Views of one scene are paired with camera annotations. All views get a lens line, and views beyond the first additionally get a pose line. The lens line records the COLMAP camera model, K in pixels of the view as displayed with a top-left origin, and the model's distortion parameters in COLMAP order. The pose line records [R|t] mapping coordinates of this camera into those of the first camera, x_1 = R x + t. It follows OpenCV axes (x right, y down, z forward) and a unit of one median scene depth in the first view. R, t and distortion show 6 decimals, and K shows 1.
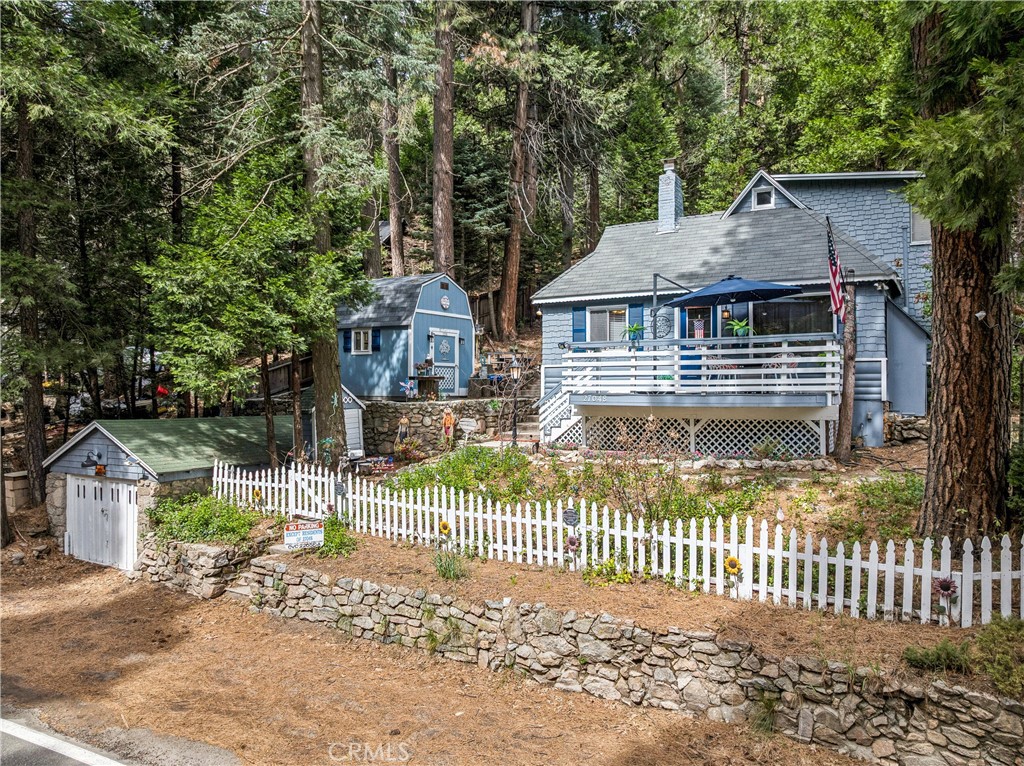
lens RADIAL K [[725.3, 0, 512.0], [0, 725.3, 383.0], [0, 0, 1]] dist [0.006884, -0.065099]
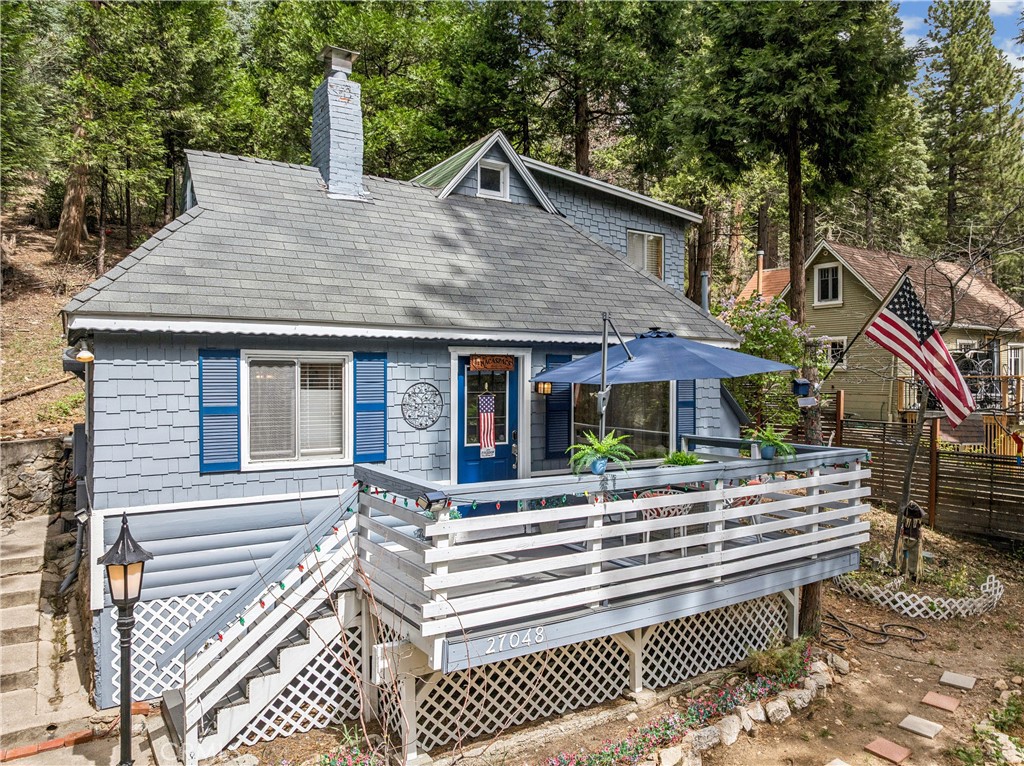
lens RADIAL K [[725.3, 0, 512.0], [0, 725.3, 383.0], [0, 0, 1]] dist [0.006884, -0.065099]
pose [[0.456889, -0.006743, 0.889498, -0.230325], [-0.007239, 0.999910, 0.011298, -0.122609], [-0.889494, -0.011601, 0.456799, 0.922618]]
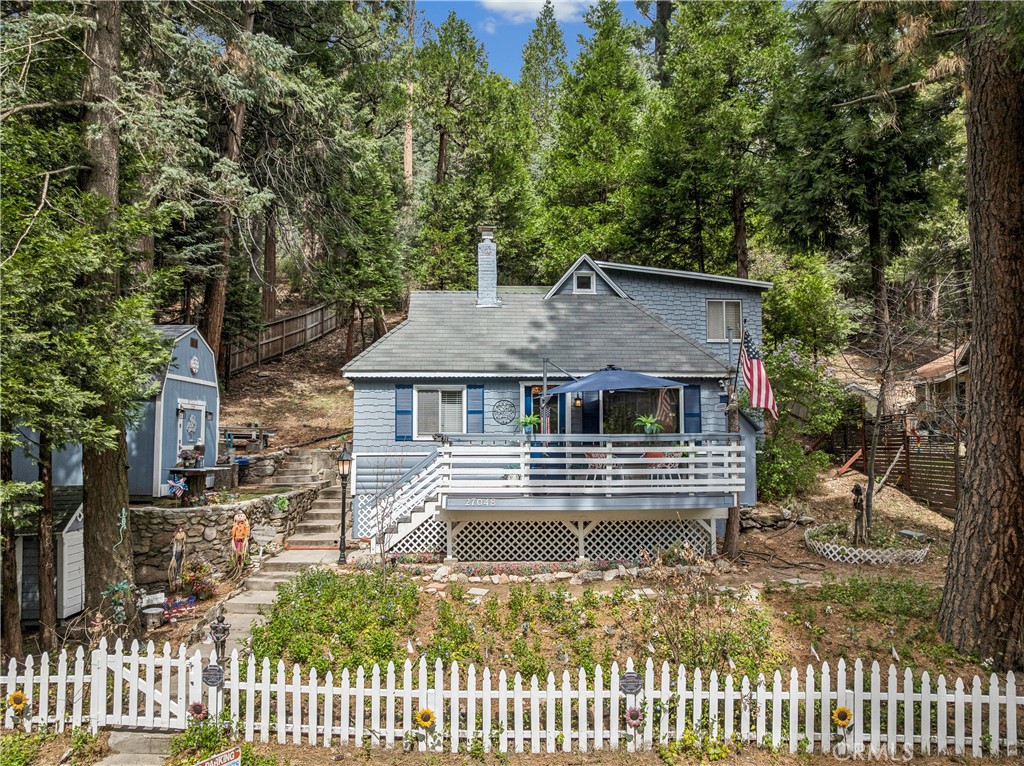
lens RADIAL K [[730.9, 0, 510.5], [0, 730.9, 391.6], [0, 0, 1]] dist [-0.048940, 0.030768]
pose [[0.840781, 0.035811, 0.540190, -0.346020], [-0.003282, 0.998129, -0.061061, -0.060070], [-0.541366, 0.049566, 0.839325, 0.299245]]
